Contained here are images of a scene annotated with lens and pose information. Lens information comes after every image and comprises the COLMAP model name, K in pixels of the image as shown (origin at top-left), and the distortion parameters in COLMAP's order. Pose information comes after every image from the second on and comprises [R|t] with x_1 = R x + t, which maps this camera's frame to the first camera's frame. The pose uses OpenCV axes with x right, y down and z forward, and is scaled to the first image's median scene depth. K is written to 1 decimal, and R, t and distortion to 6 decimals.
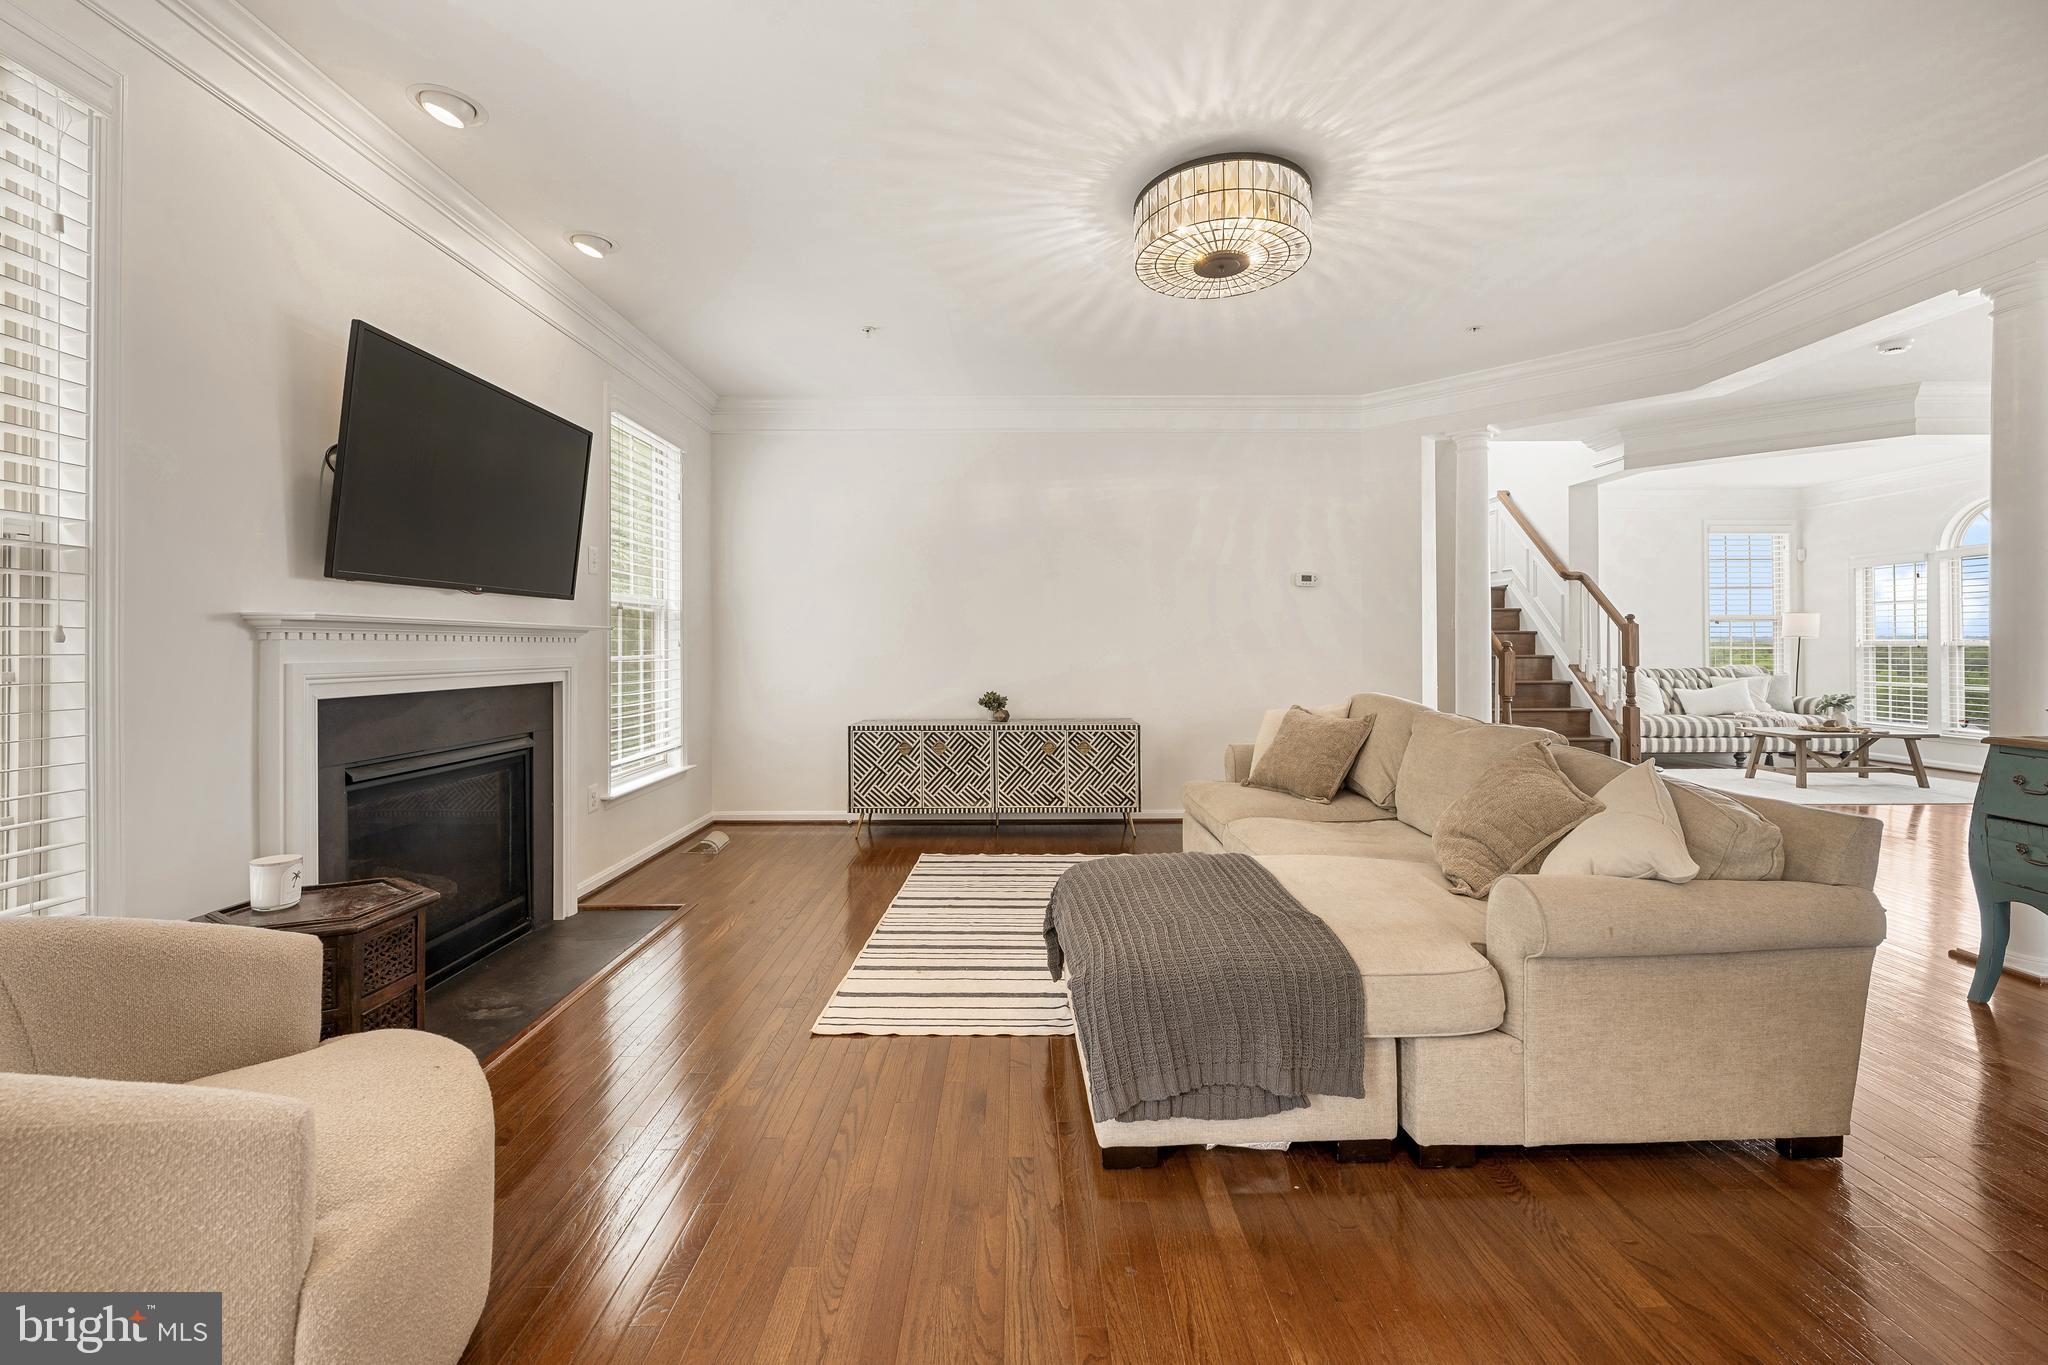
lens RADIAL K [[831.7, 0, 1023.2], [0, 831.7, 639.1], [0, 0, 1]] dist [-0.000733, 0.000190]
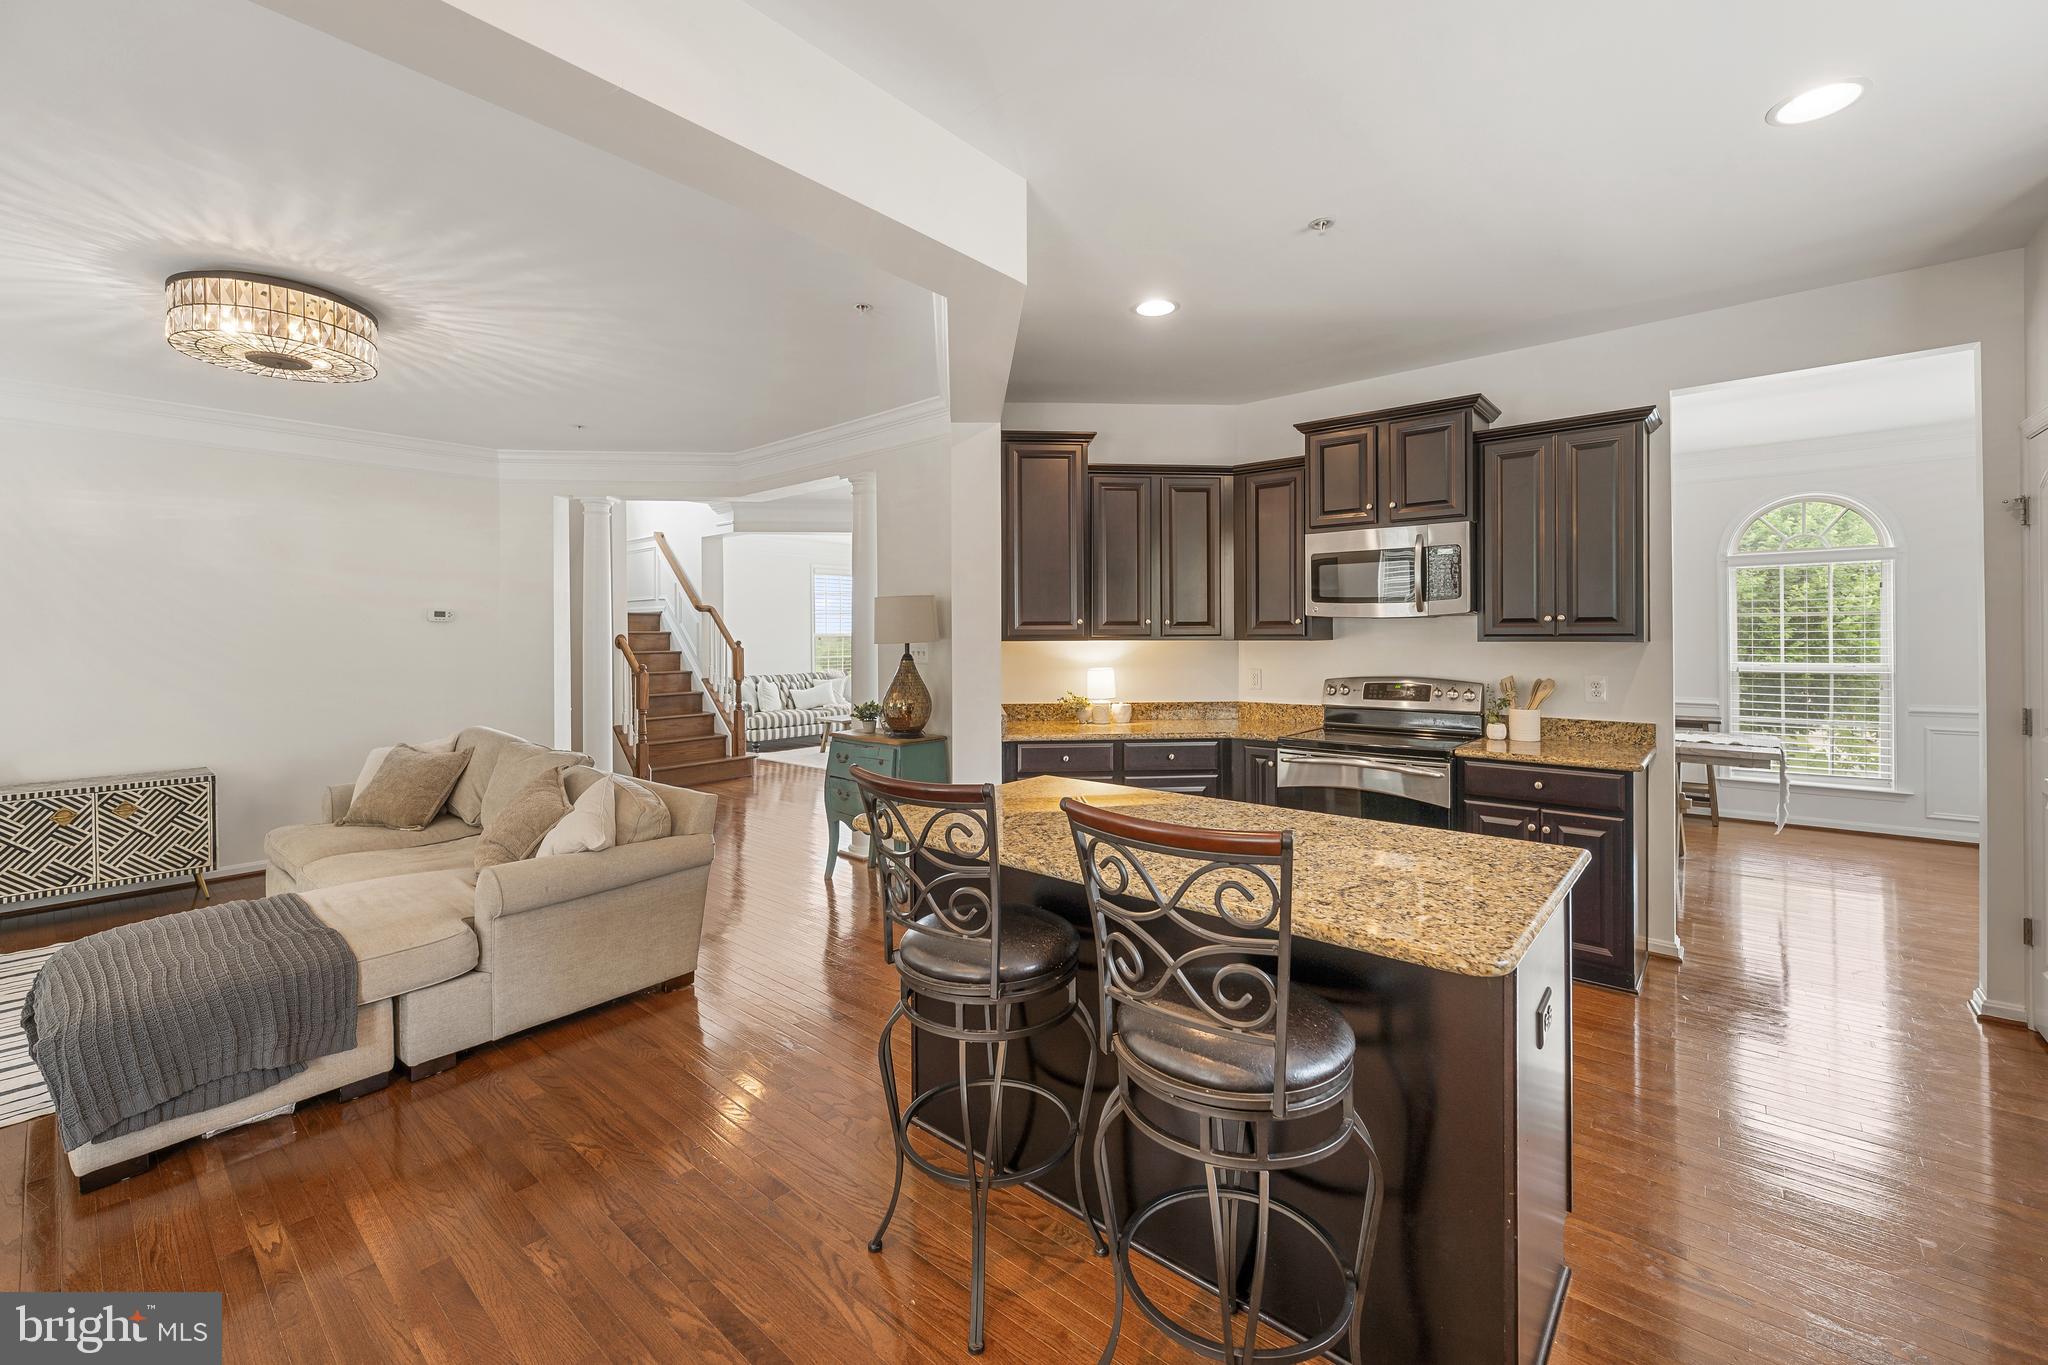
lens RADIAL K [[831.7, 0, 1023.9], [0, 831.7, 635.5], [0, 0, 1]] dist [-0.000733, 0.000190]
pose [[0.653793, -0.001813, 0.756671, 0.047668], [-0.000226, 0.999997, 0.002591, -0.087046], [-0.756673, -0.001864, 0.653791, -0.446024]]
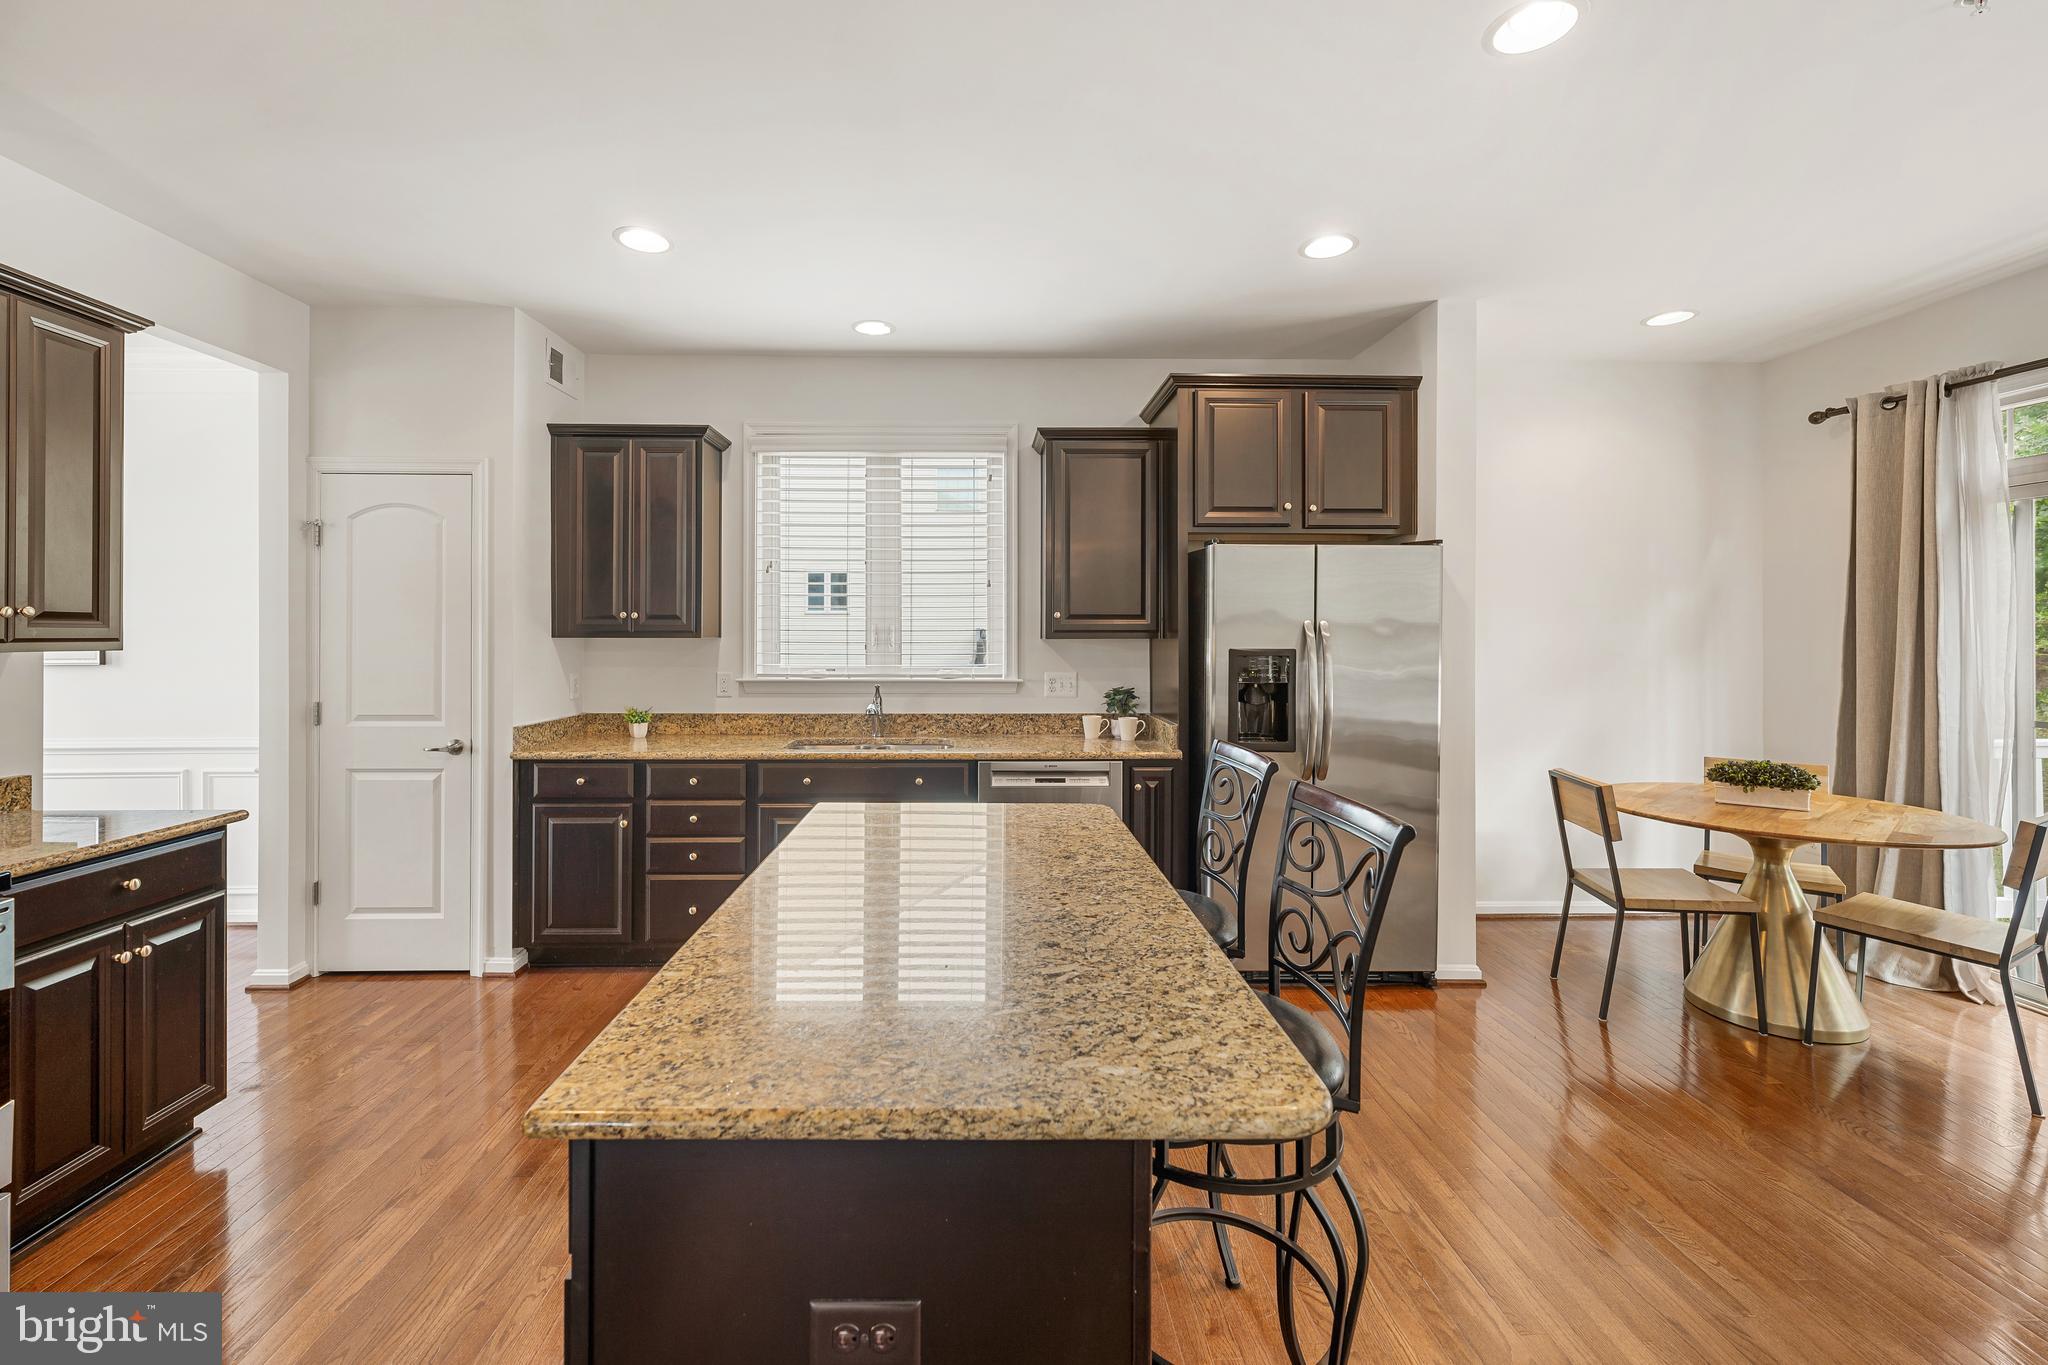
lens RADIAL K [[831.7, 0, 1006.6], [0, 831.7, 631.1], [0, 0, 1]] dist [-0.000733, 0.000190]
pose [[-0.999928, 0.003293, -0.011566, 0.605259], [0.003386, 0.999962, -0.008063, -0.084725], [0.011539, -0.008102, -0.999901, 0.430491]]
